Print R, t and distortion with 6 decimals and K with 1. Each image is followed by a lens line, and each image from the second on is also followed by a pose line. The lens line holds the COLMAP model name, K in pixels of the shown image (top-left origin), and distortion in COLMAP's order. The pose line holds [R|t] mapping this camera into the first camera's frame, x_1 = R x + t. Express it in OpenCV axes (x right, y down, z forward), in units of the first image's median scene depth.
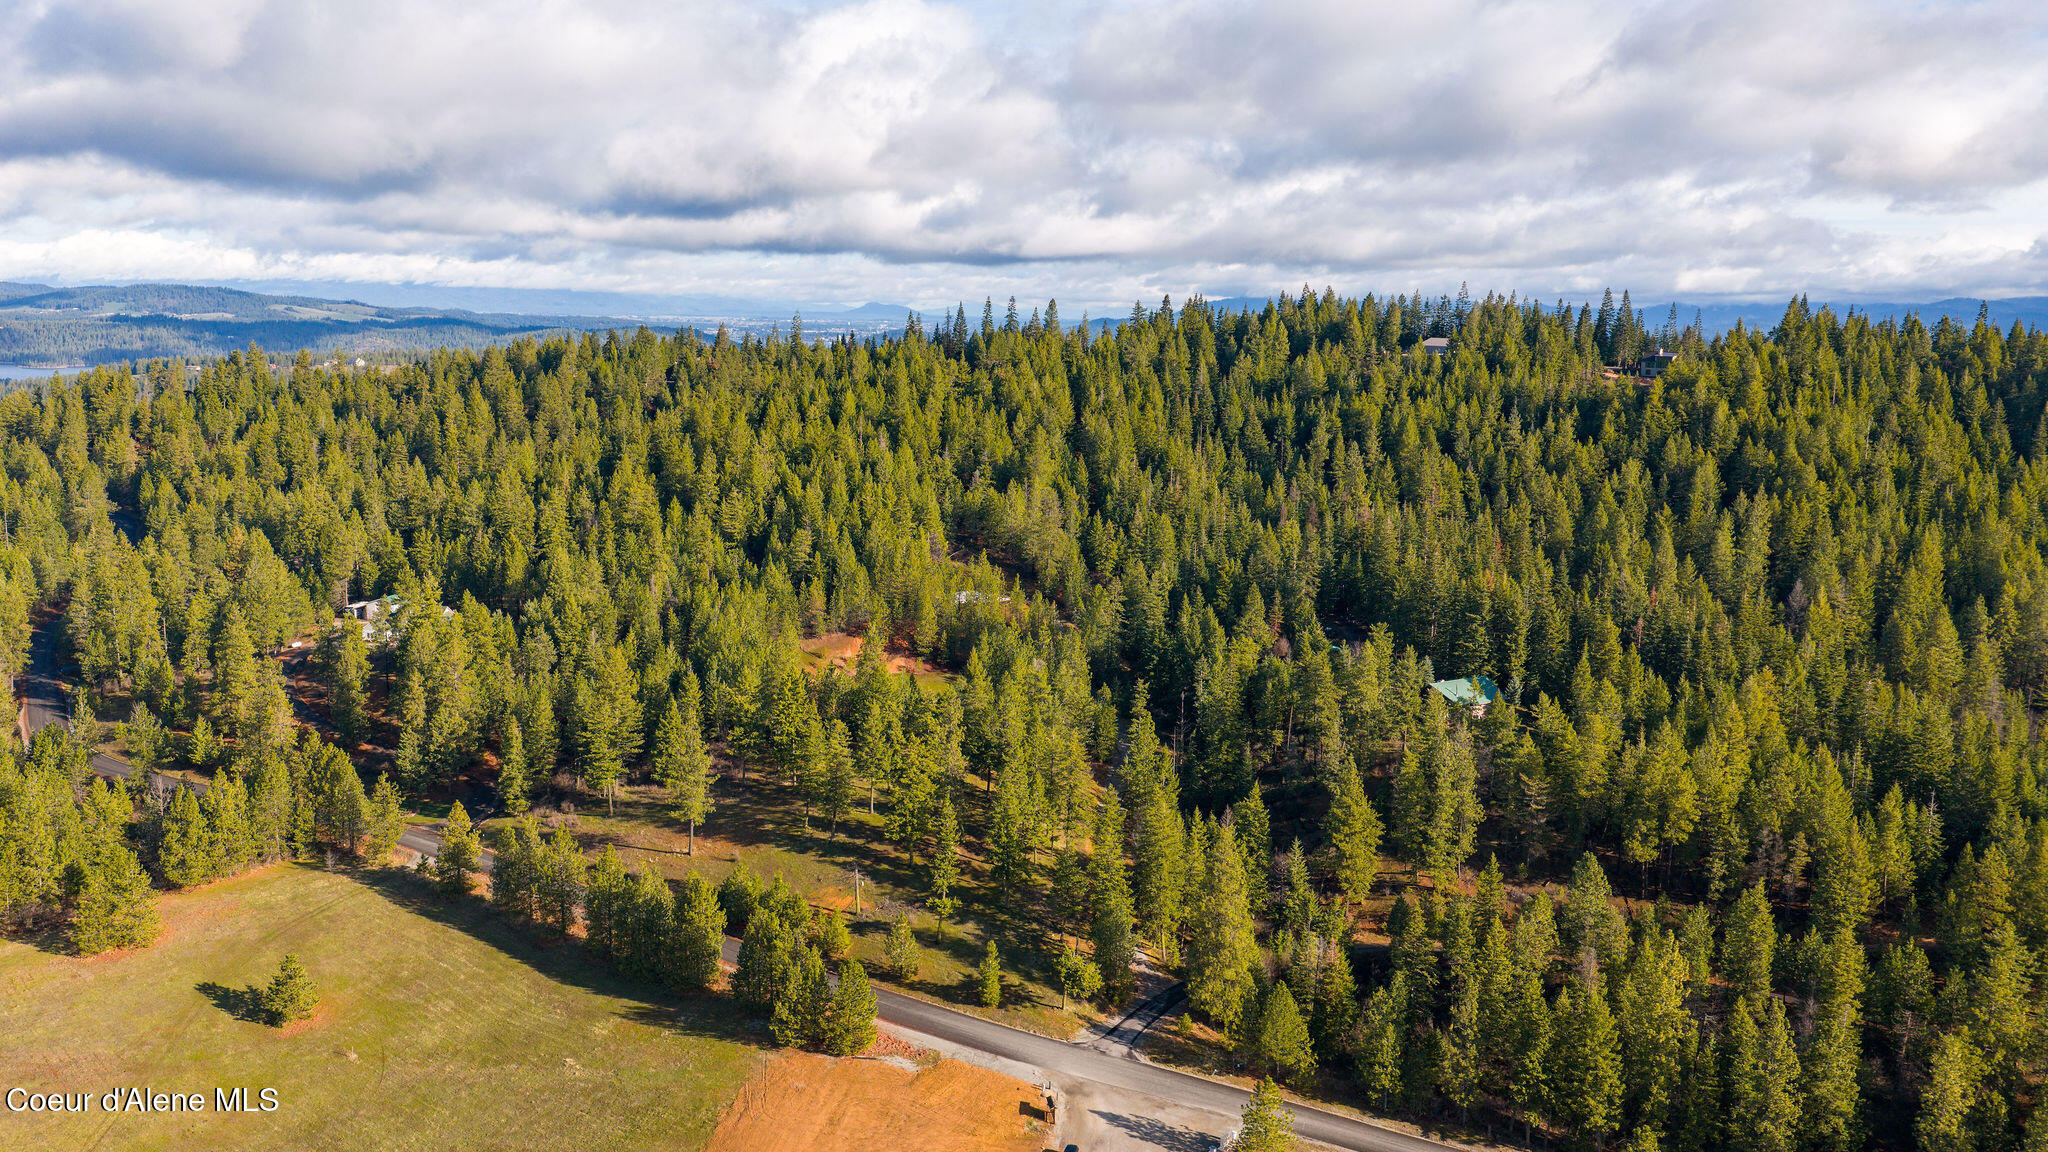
lens RADIAL K [[1655.1, 0, 1024.0], [0, 1655.1, 573.9], [0, 0, 1]] dist [0.053553, -0.083474]
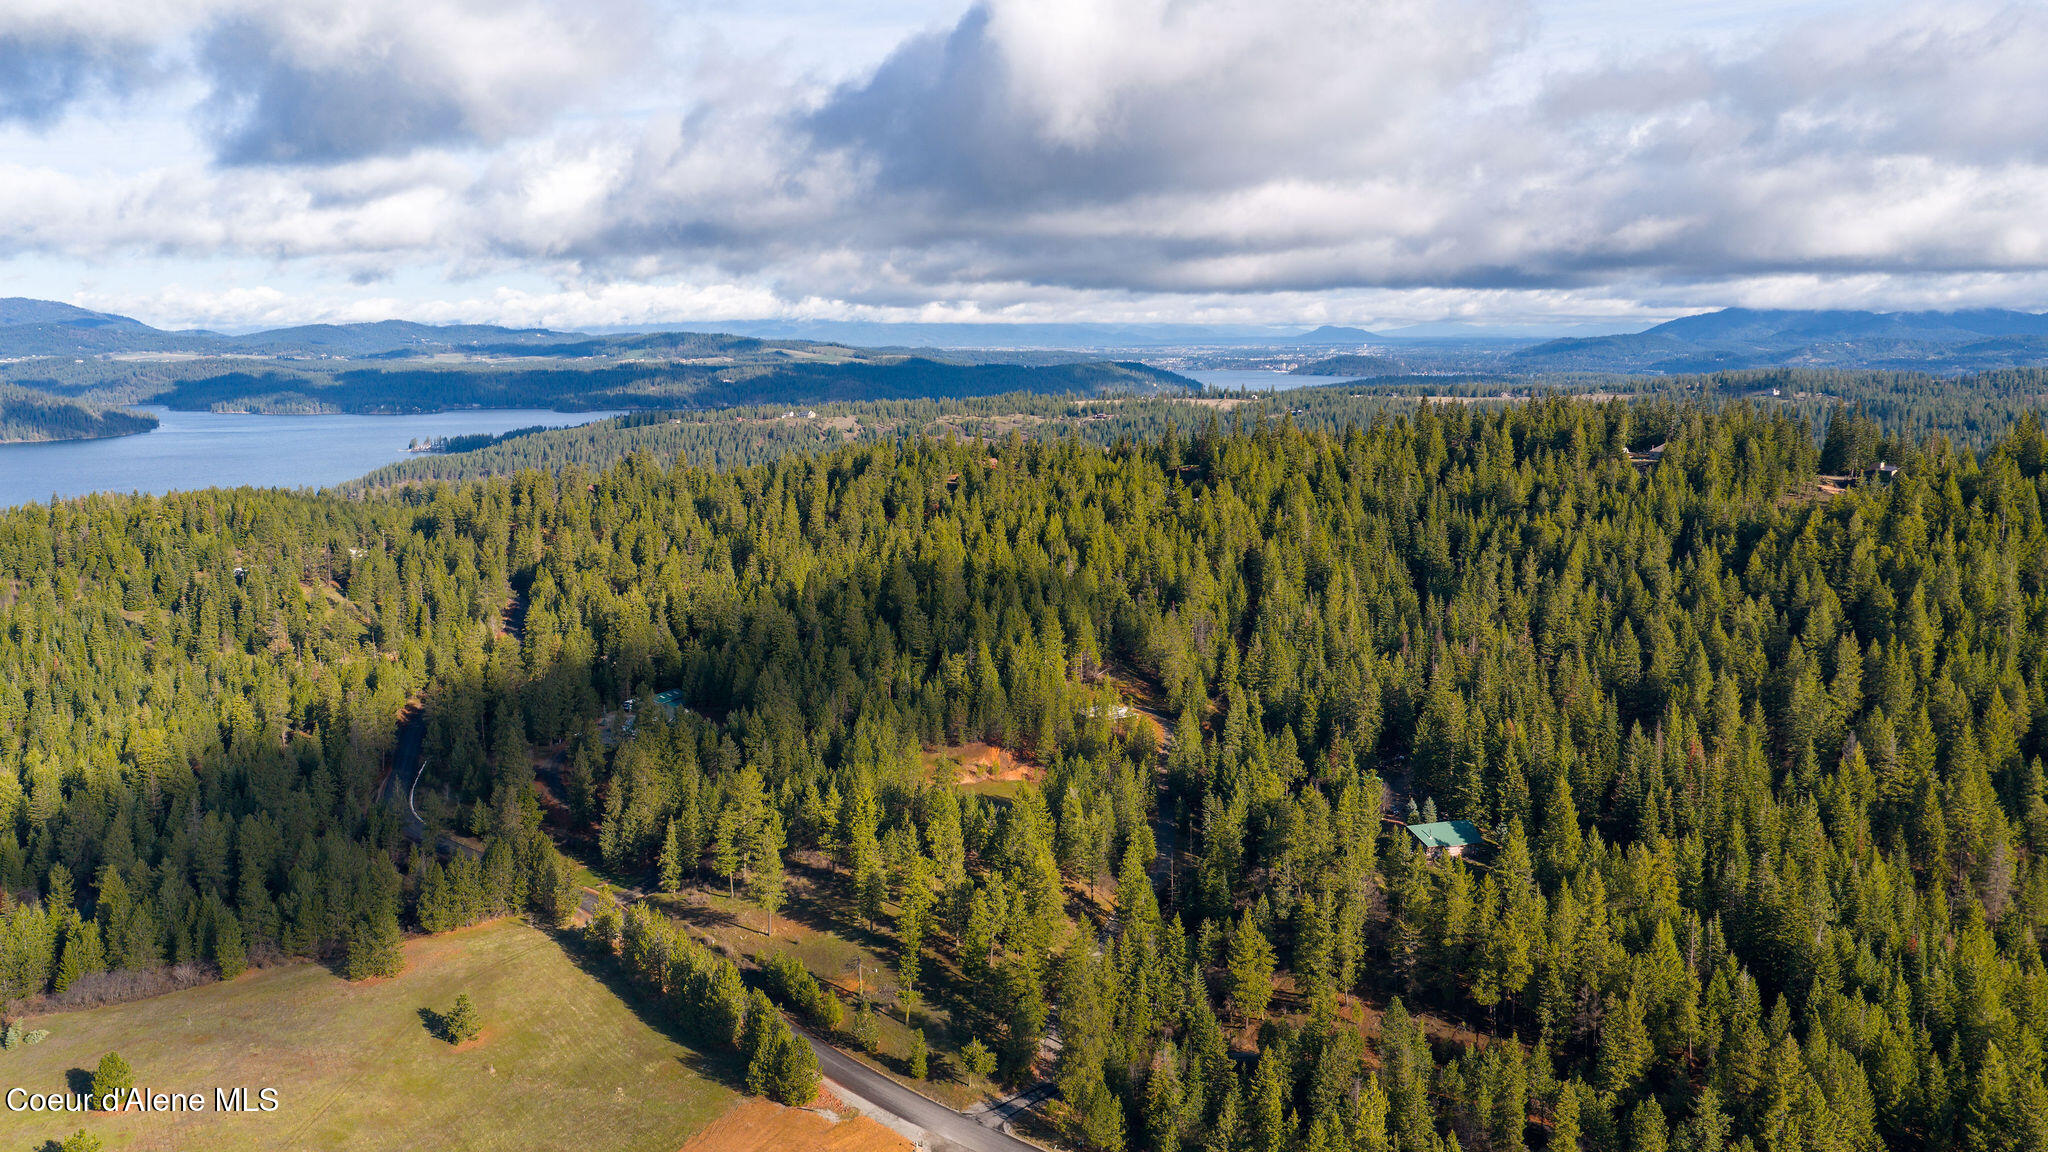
lens RADIAL K [[1655.1, 0, 1029.7], [0, 1655.1, 571.0], [0, 0, 1]] dist [0.053553, -0.083474]
pose [[0.963816, 0.013657, -0.266218, 0.358897], [-0.017879, 0.999750, -0.013443, -0.109336], [0.265968, 0.017717, 0.963819, -0.220732]]
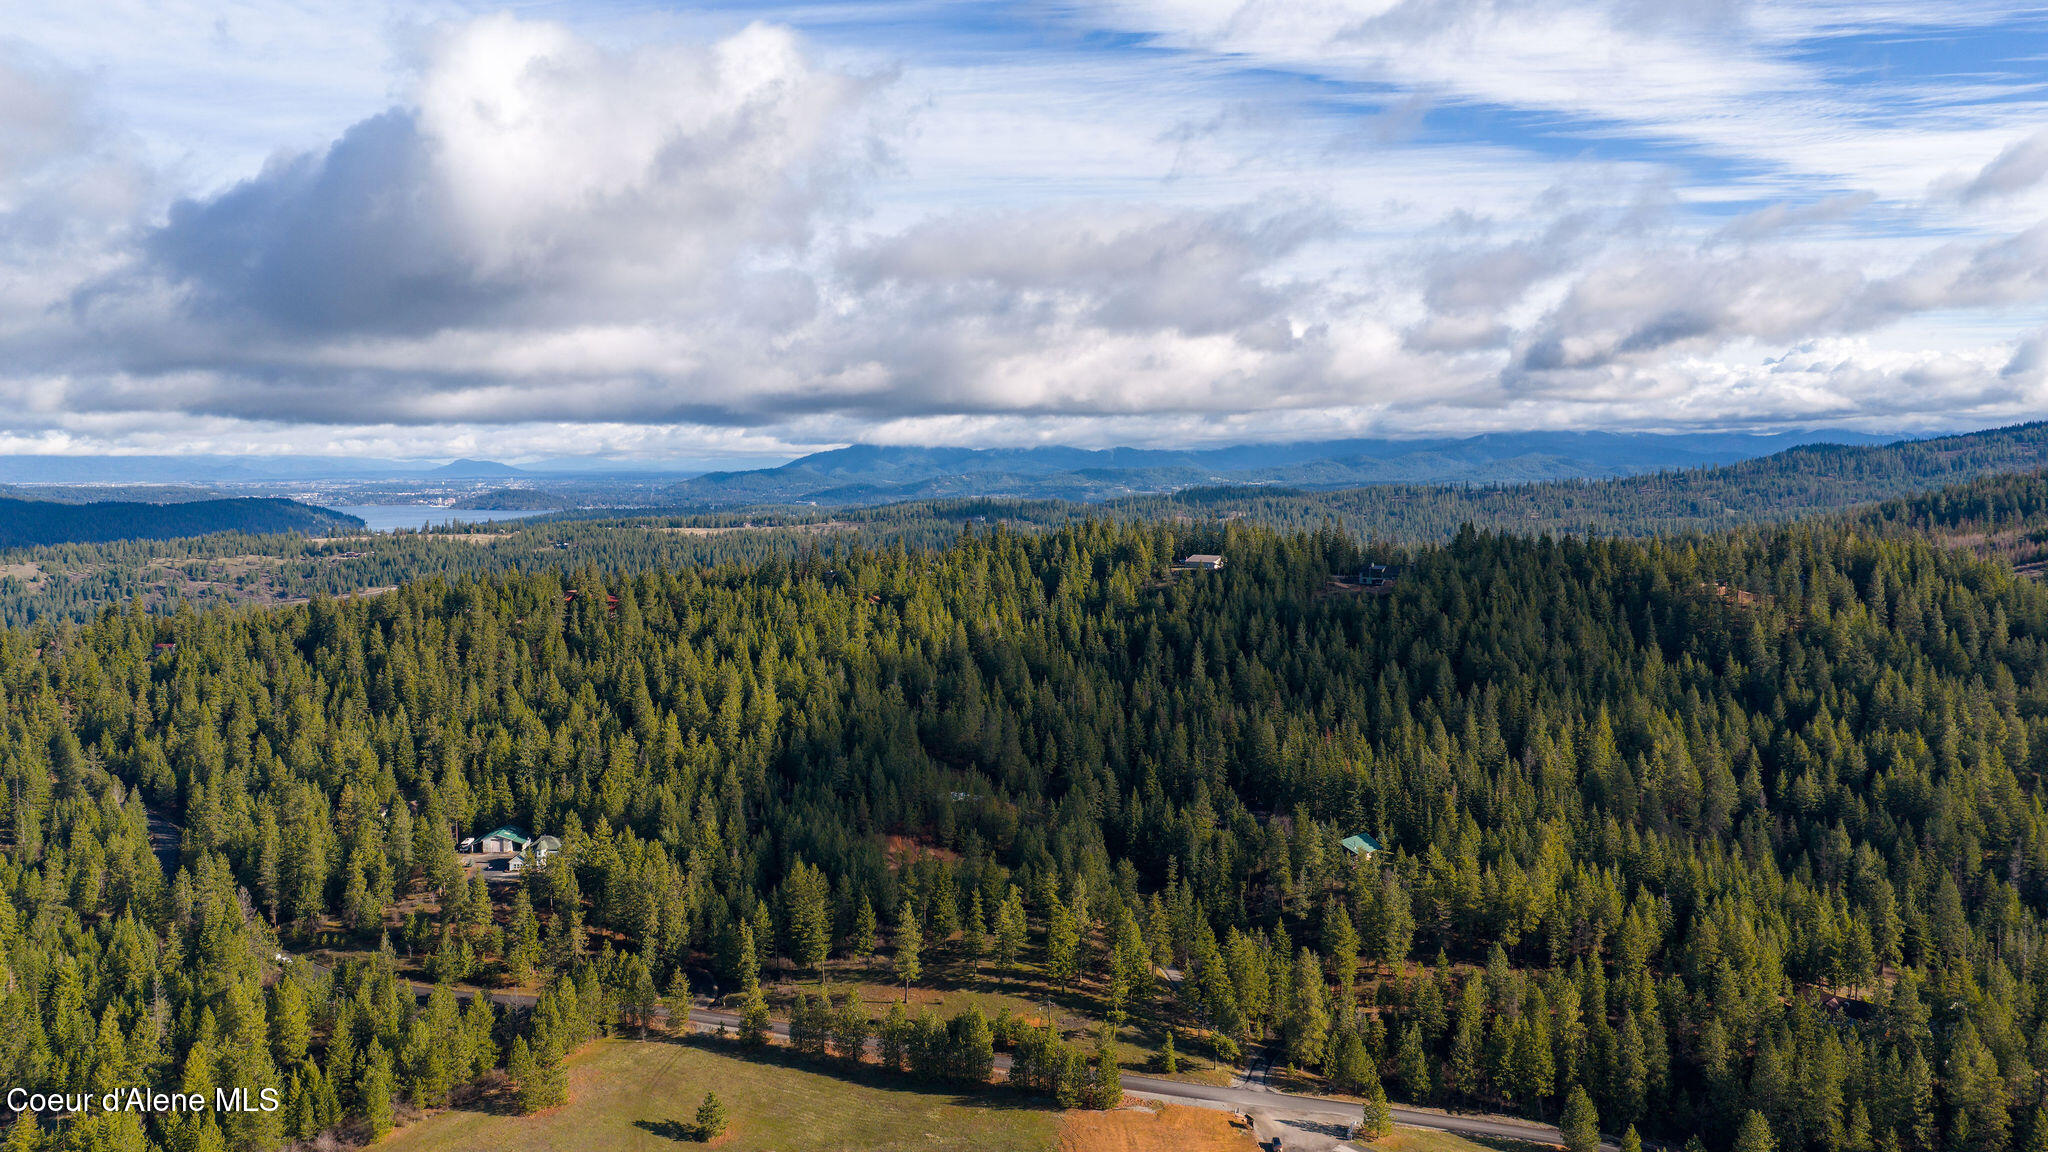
lens RADIAL K [[1655.1, 0, 1026.3], [0, 1655.1, 587.6], [0, 0, 1]] dist [0.053553, -0.083474]
pose [[0.971670, -0.043769, 0.232252, -0.445525], [0.061987, 0.995496, -0.071732, -0.087334], [-0.228066, 0.084097, 0.970007, -0.495558]]
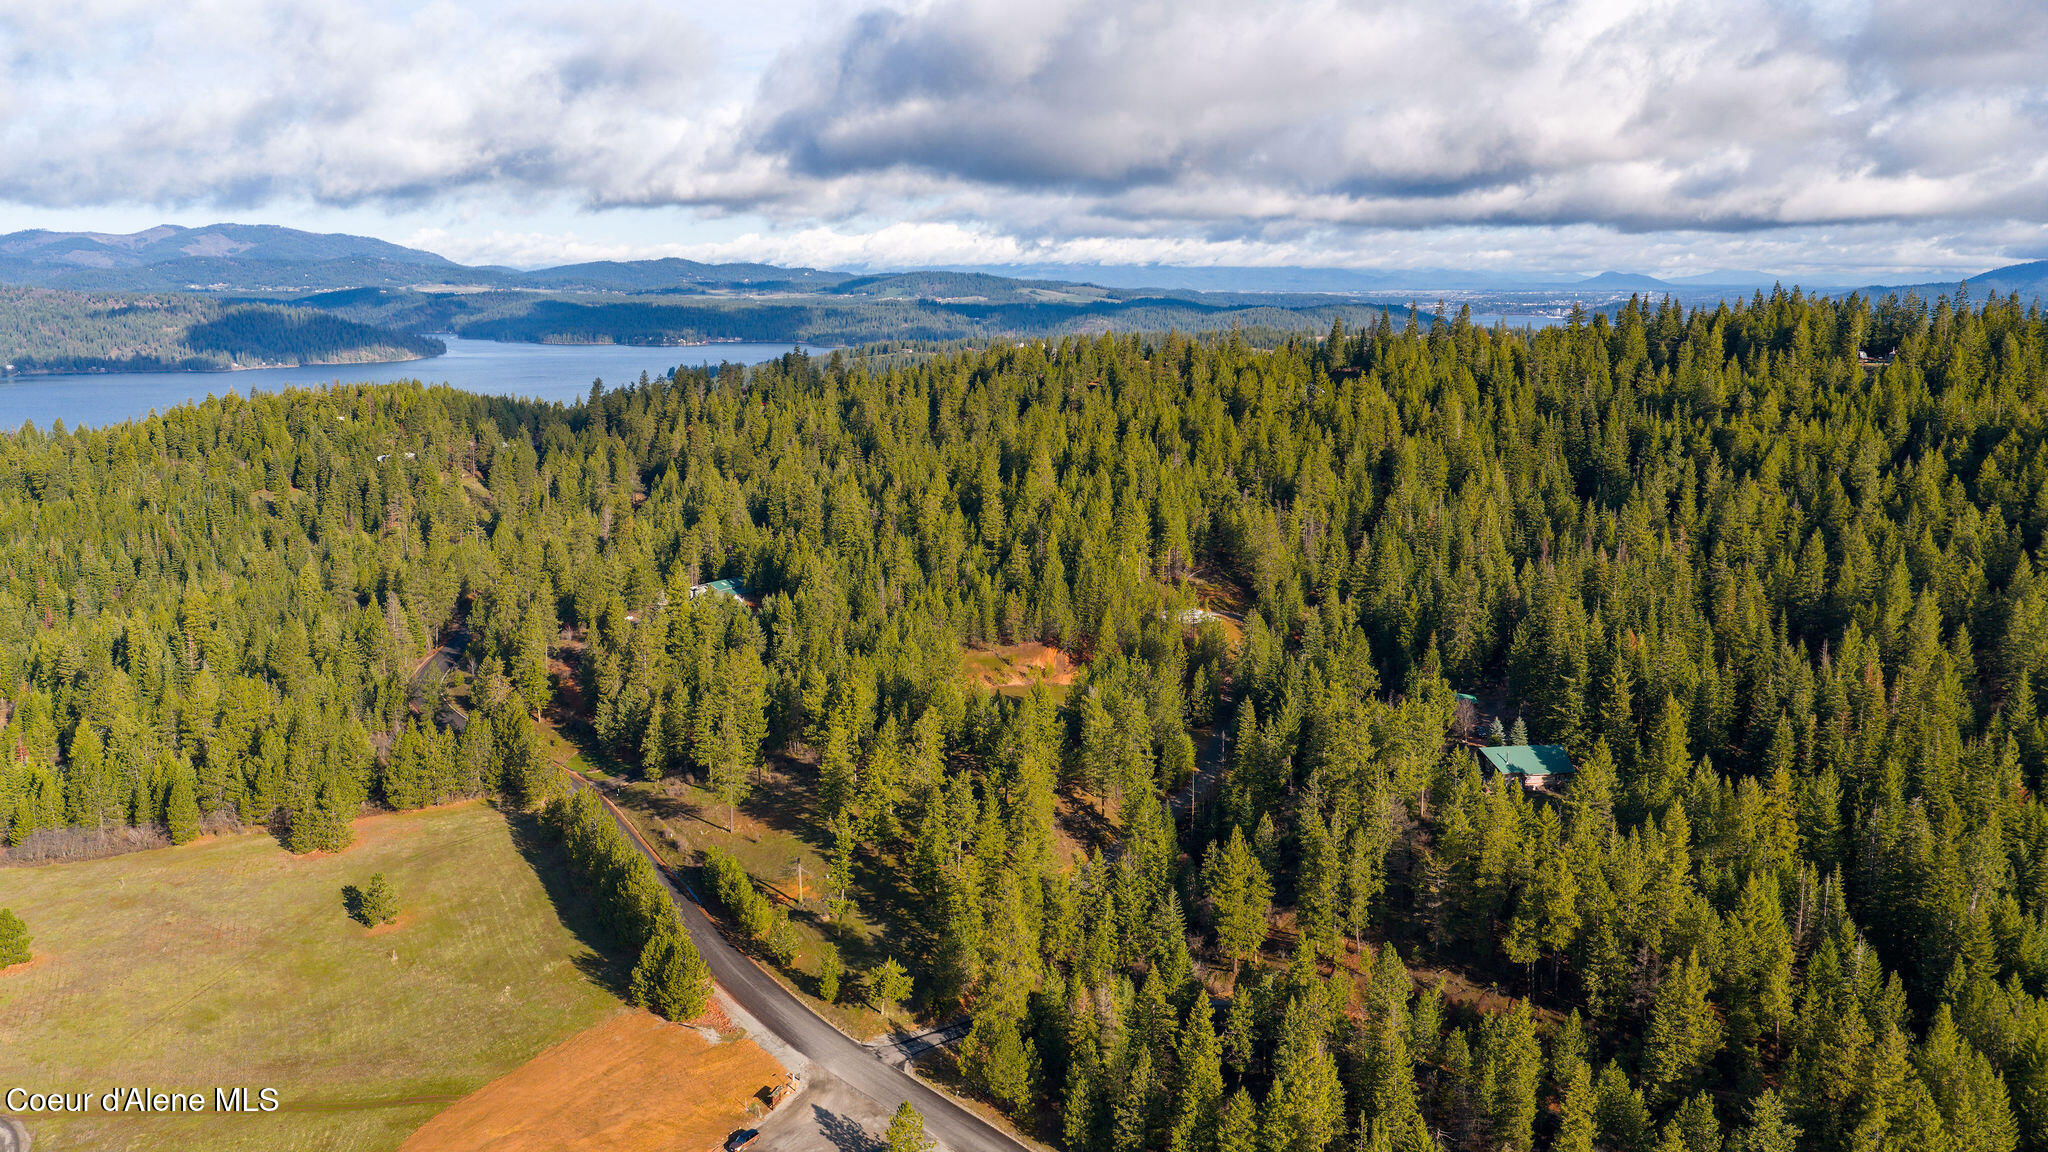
lens RADIAL K [[1655.1, 0, 1033.4], [0, 1655.1, 565.7], [0, 0, 1]] dist [0.053553, -0.083474]
pose [[0.911699, 0.055686, -0.407068, 0.476041], [-0.051599, 0.998447, 0.021020, -0.054113], [0.407606, 0.001841, 0.913156, 0.032410]]
